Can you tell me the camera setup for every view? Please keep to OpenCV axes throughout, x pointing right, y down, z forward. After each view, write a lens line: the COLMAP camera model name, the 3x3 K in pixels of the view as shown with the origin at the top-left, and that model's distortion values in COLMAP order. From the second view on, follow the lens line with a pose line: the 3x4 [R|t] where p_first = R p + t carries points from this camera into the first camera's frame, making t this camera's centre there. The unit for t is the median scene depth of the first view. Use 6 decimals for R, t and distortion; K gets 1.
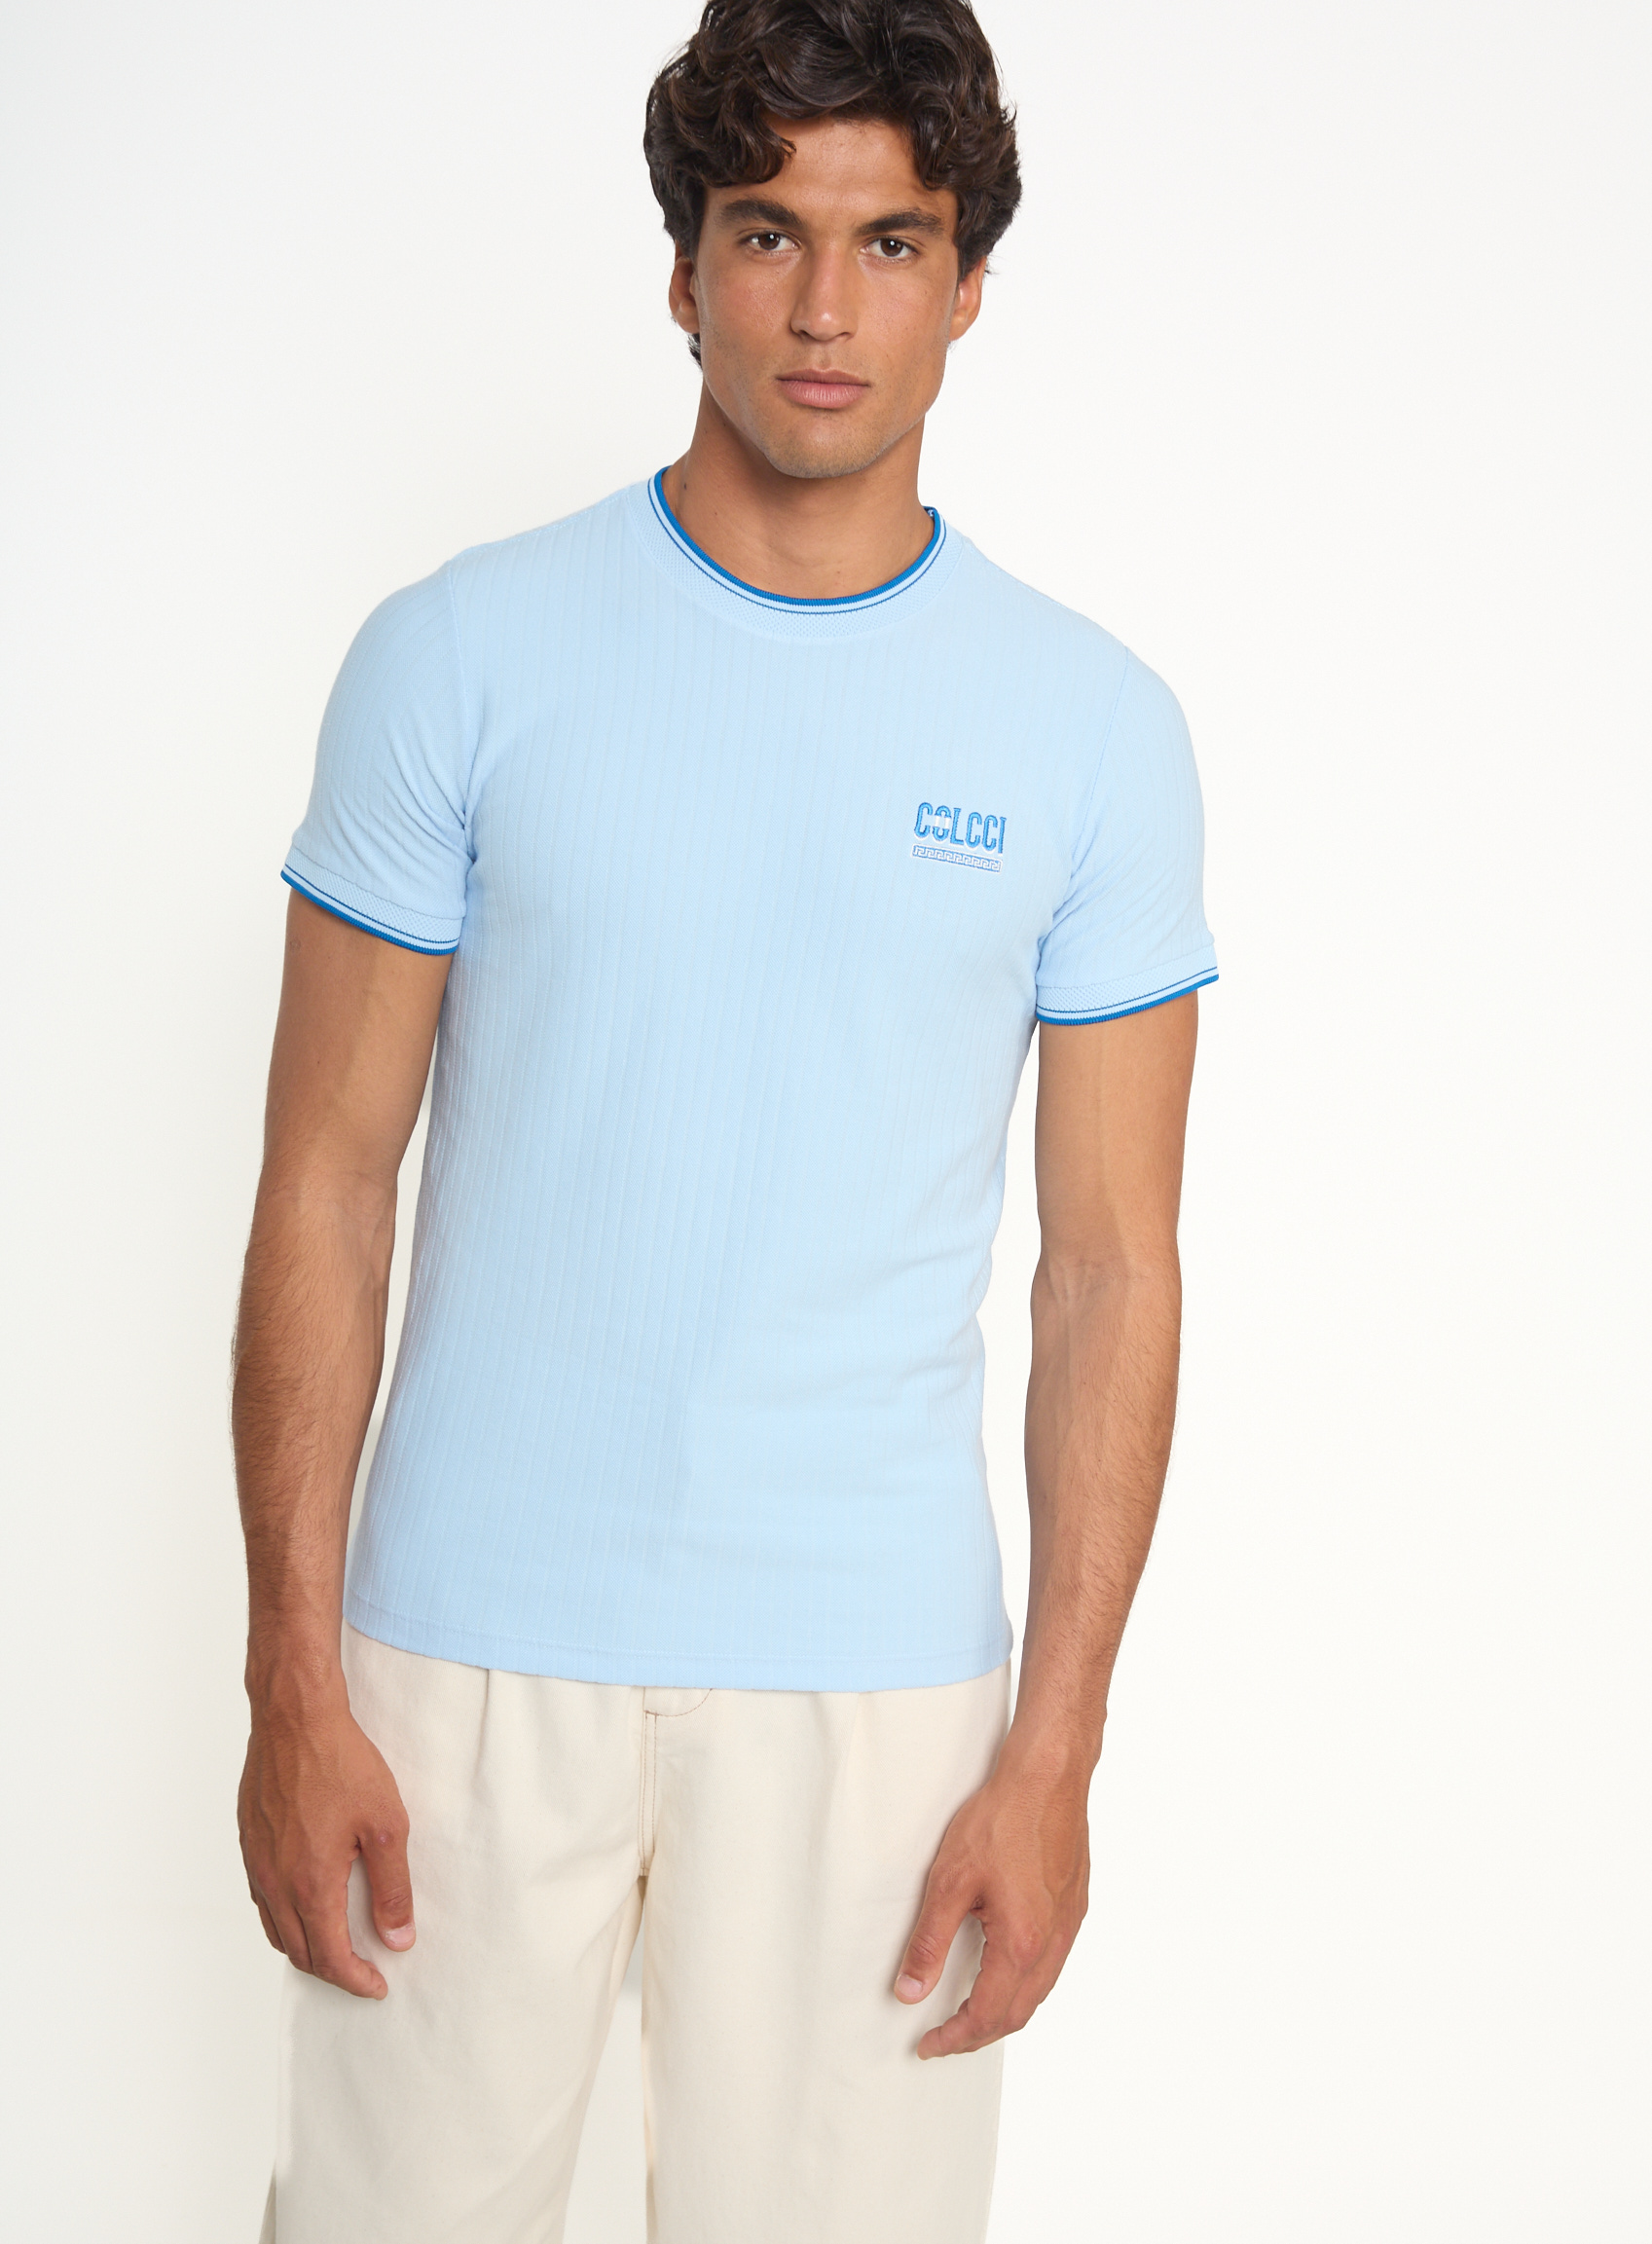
lens RADIAL K [[2812.8, 0, 826.0], [0, 2812.8, 1122.0], [0, 0, 1]] dist [0.006097, 0.078740]
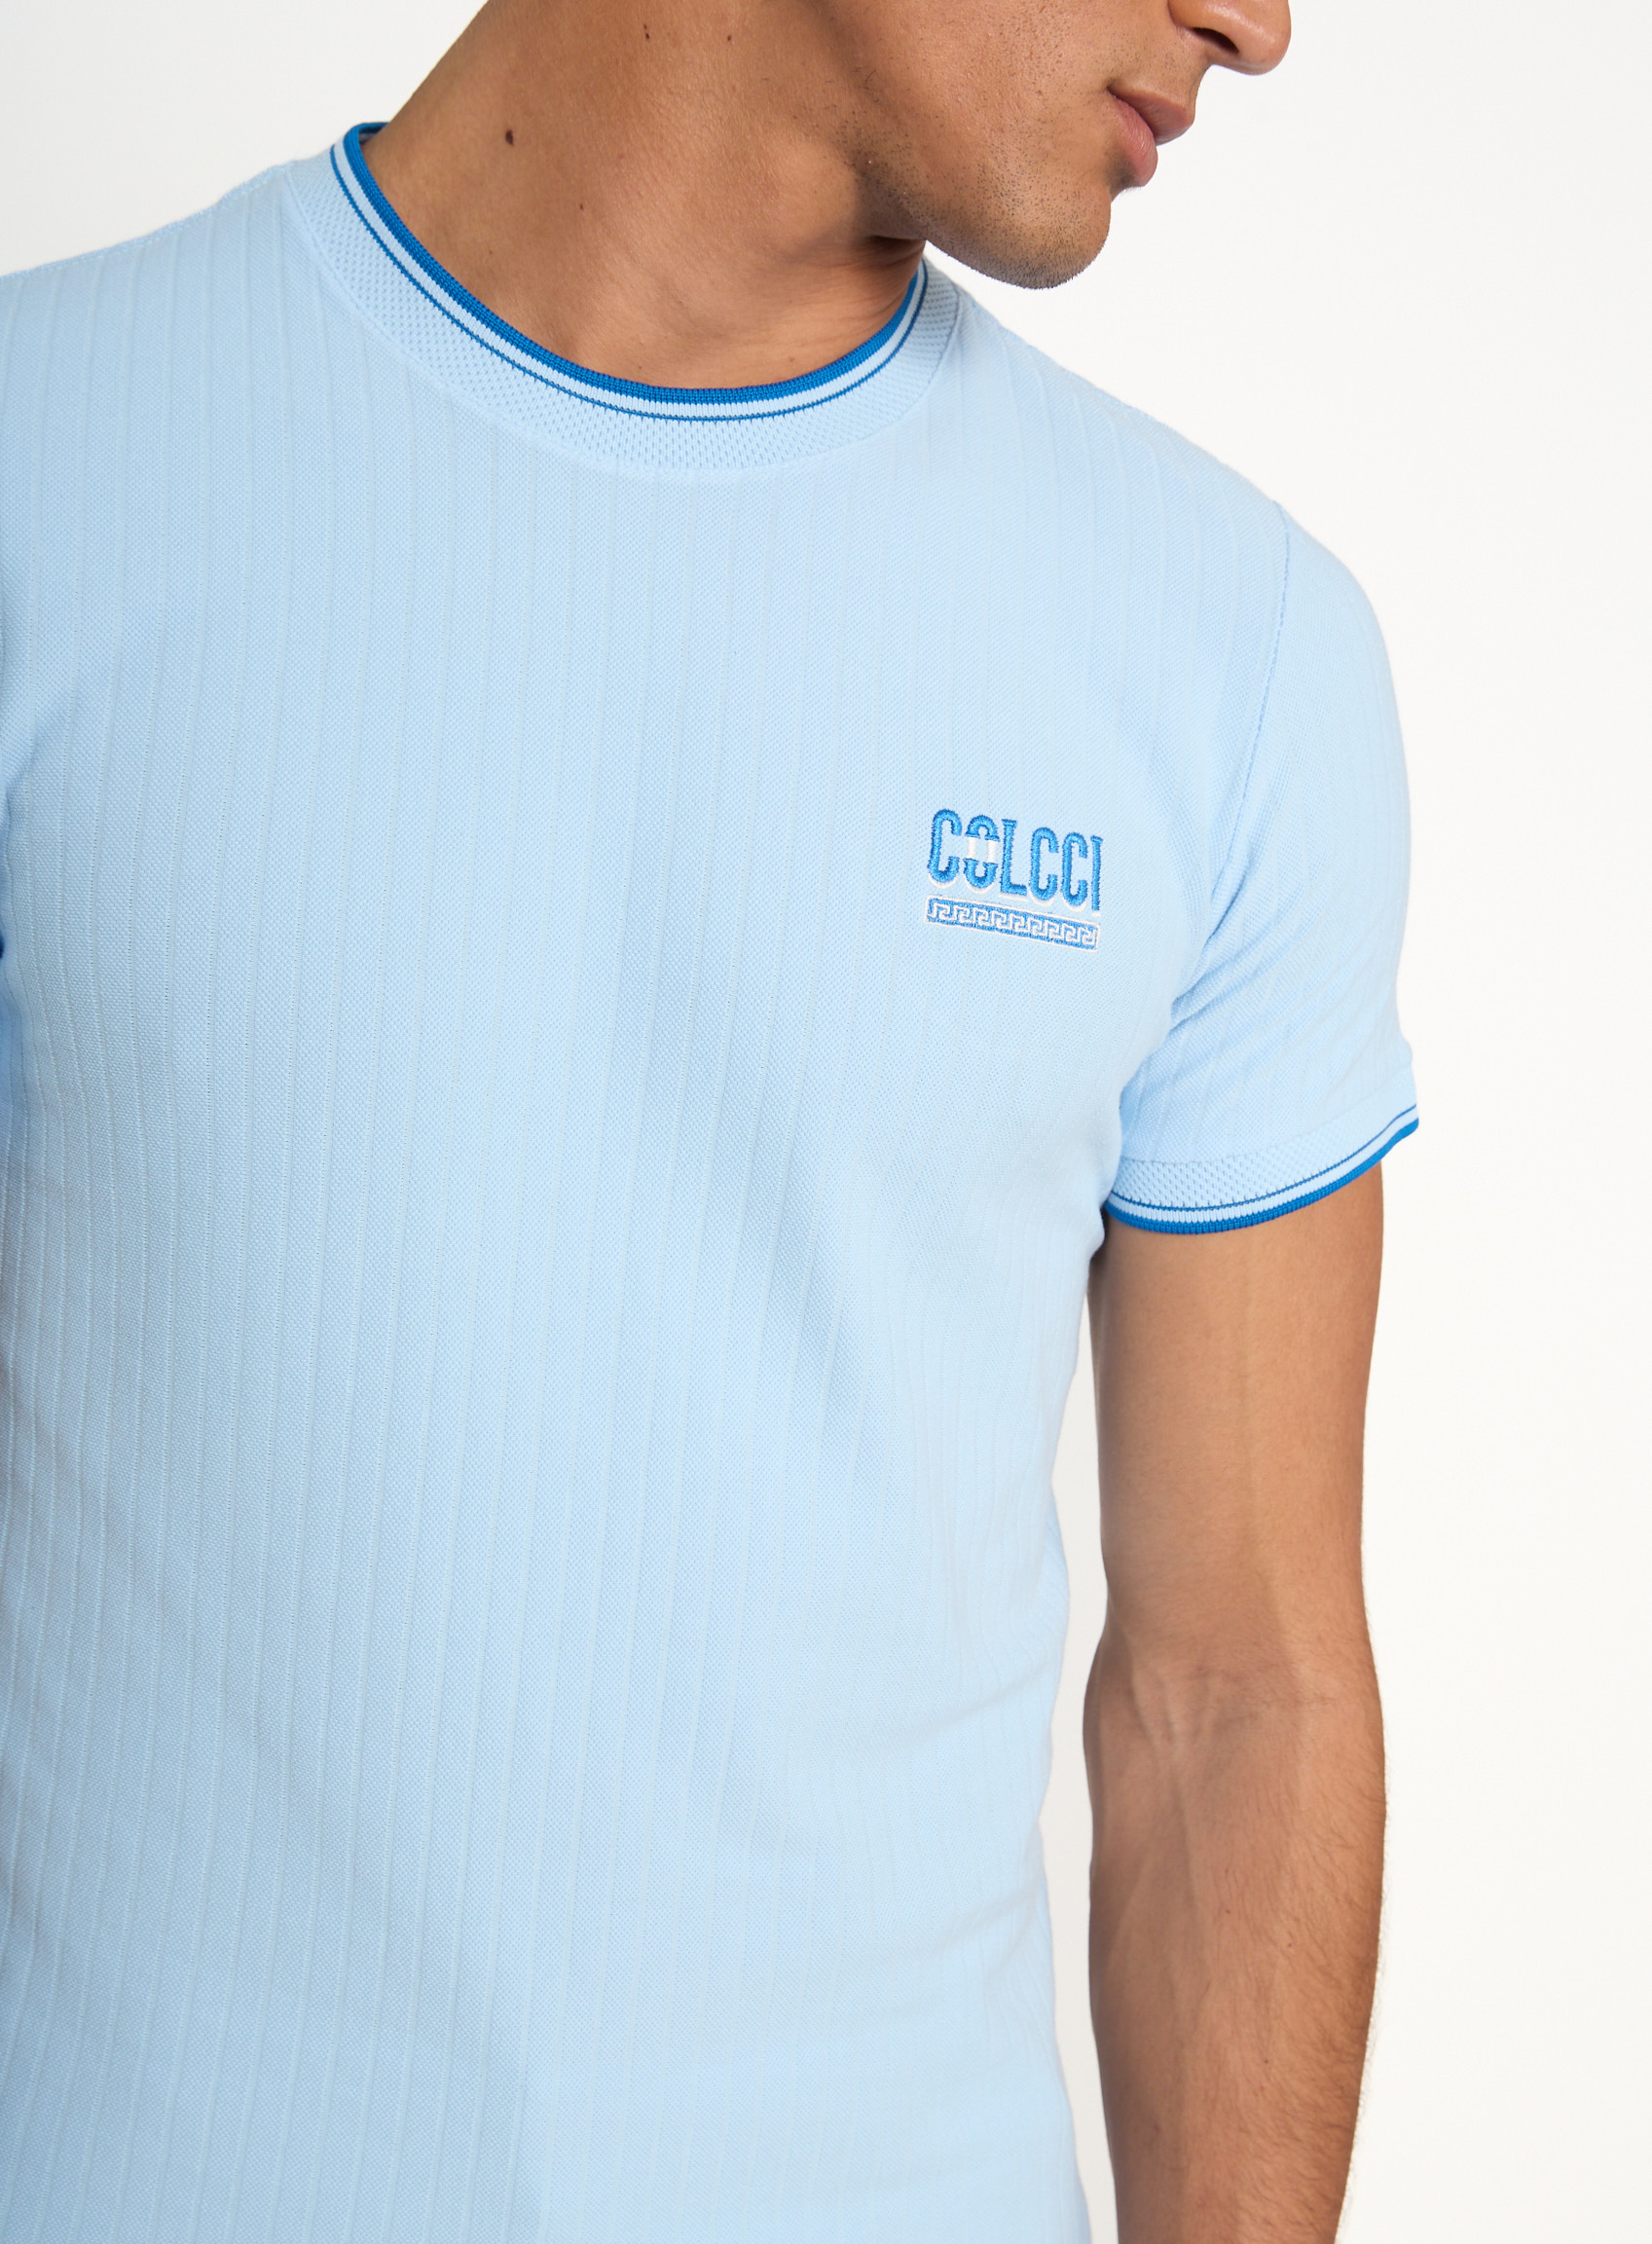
lens RADIAL K [[2812.8, 0, 826.0], [0, 2812.8, 1122.0], [0, 0, 1]] dist [0.006097, 0.078740]
pose [[0.987225, -0.039148, 0.154449, -0.057699], [0.040519, 0.999162, -0.005737, -0.054425], [-0.154095, 0.011922, 0.987984, 0.493665]]
